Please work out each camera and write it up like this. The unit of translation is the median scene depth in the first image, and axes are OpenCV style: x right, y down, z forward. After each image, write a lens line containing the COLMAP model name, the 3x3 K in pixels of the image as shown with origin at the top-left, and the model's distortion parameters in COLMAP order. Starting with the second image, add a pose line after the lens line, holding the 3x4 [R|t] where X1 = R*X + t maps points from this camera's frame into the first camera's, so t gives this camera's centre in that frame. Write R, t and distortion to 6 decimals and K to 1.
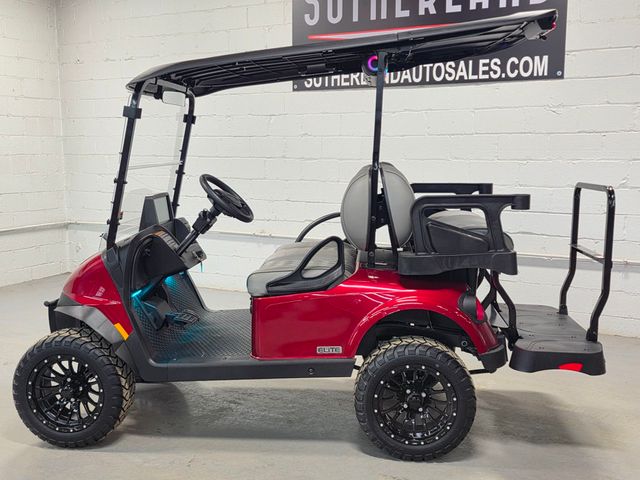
lens RADIAL K [[705.5, 0, 324.0], [0, 705.5, 241.2], [0, 0, 1]] dist [0.115977, 0.000000]
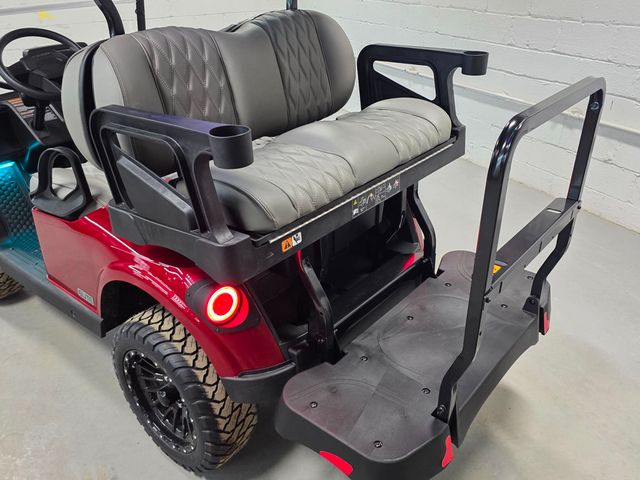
lens RADIAL K [[540.2, 0, 324.7], [0, 540.2, 250.7], [0, 0, 1]] dist [0.072513, -0.091332]
pose [[0.821022, 0.253634, -0.511461, 0.279048], [-0.047804, 0.923288, 0.381123, -0.069281], [0.568891, -0.288461, 0.770164, 0.399195]]
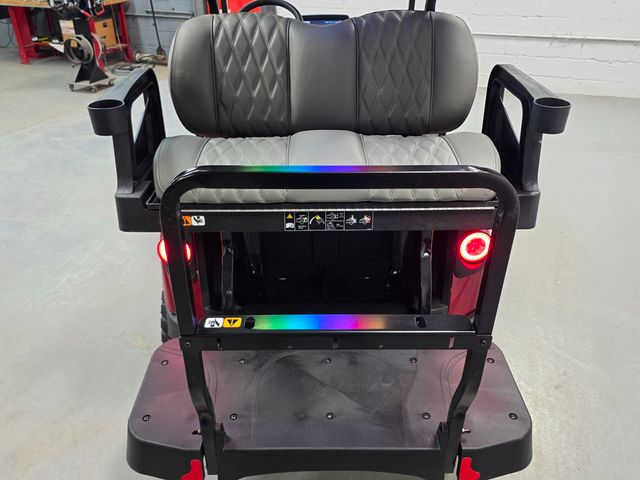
lens RADIAL K [[540.2, 0, 310.5], [0, 540.2, 243.5], [0, 0, 1]] dist [0.072513, -0.091332]
pose [[0.087477, 0.504584, -0.858920, 0.377437], [-0.130451, 0.860602, 0.492287, -0.107443], [0.987588, 0.068983, 0.141106, 0.590610]]
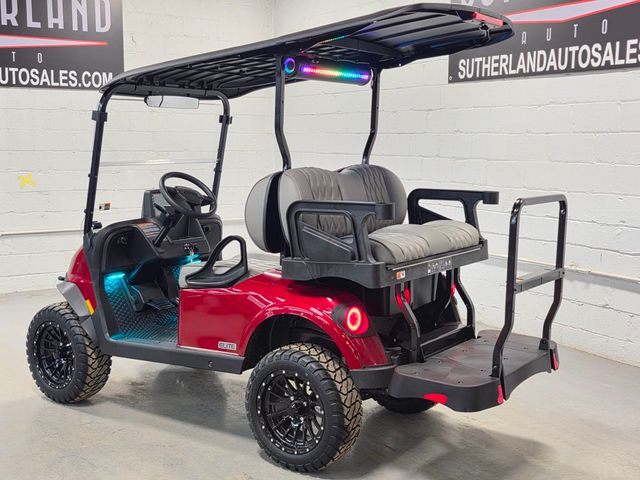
lens RADIAL K [[834.0, 0, 324.2], [0, 834.0, 237.9], [0, 0, 1]] dist [0.102452, 0.000000]
pose [[0.869860, 0.066176, -0.488841, 0.398893], [-0.073601, 0.997280, 0.004037, -0.009874], [0.487778, 0.032467, 0.872364, 0.002915]]
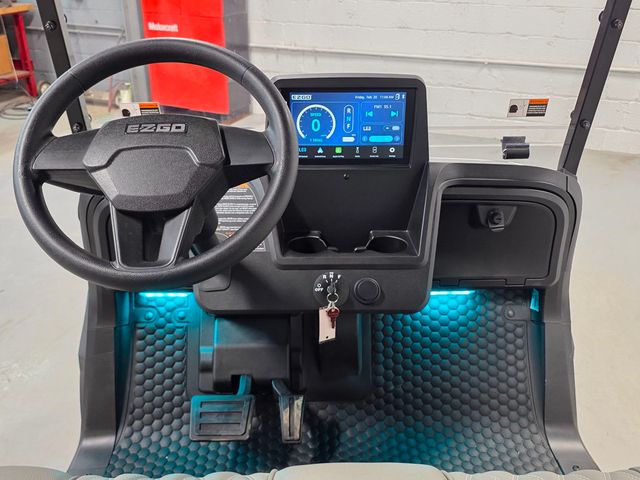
lens RADIAL K [[606.0, 0, 319.1], [0, 606.0, 238.3], [0, 0, 1]] dist [0.024714, 0.000000]
pose [[0.119202, 0.457824, -0.881015, 0.050601], [-0.144853, 0.885867, 0.440747, -0.084285], [0.982247, 0.075080, 0.171914, 0.621882]]
